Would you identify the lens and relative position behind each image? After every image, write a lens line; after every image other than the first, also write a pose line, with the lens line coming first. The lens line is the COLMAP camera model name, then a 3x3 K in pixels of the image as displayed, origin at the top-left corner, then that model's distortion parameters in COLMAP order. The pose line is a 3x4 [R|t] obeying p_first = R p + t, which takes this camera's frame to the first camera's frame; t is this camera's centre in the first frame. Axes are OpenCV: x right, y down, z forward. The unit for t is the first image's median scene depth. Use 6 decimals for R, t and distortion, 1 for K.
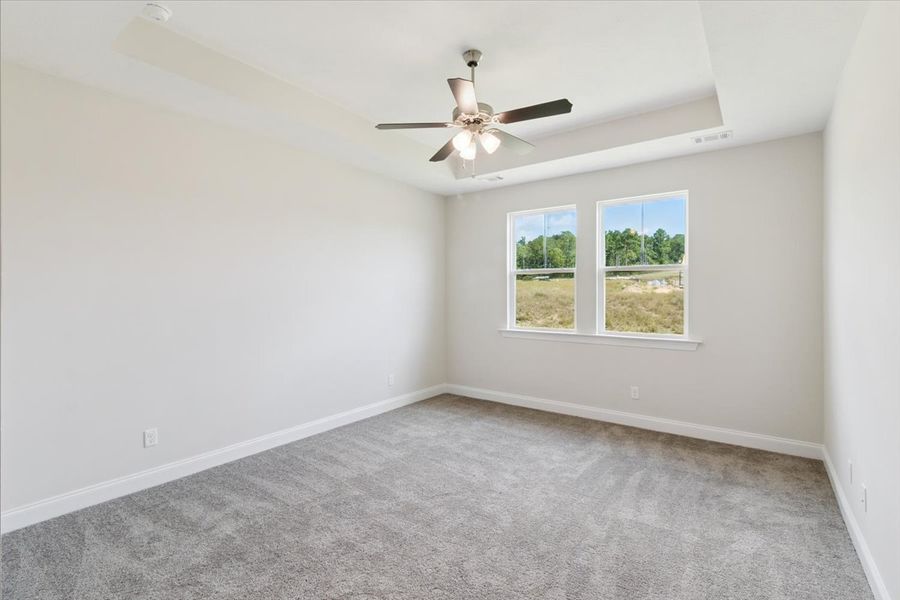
lens RADIAL K [[412.3, 0, 455.9], [0, 412.3, 299.4], [0, 0, 1]] dist [-0.000850, -0.000380]
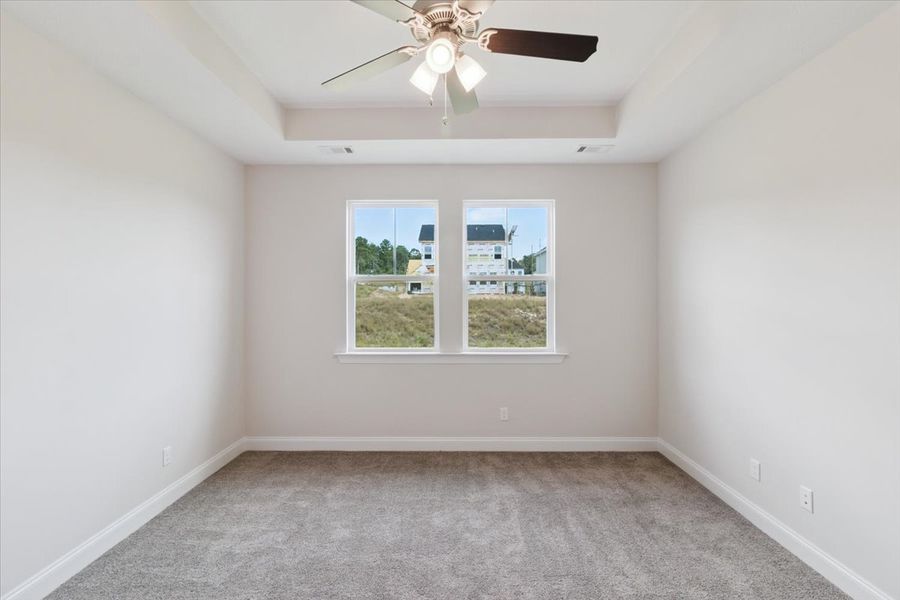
lens RADIAL K [[412.3, 0, 454.2], [0, 412.3, 301.4], [0, 0, 1]] dist [-0.000850, -0.000380]
pose [[0.812523, -0.006036, 0.582898, -0.200884], [0.009890, 0.999945, -0.003431, -0.022956], [-0.582845, 0.008552, 0.812538, 0.339570]]
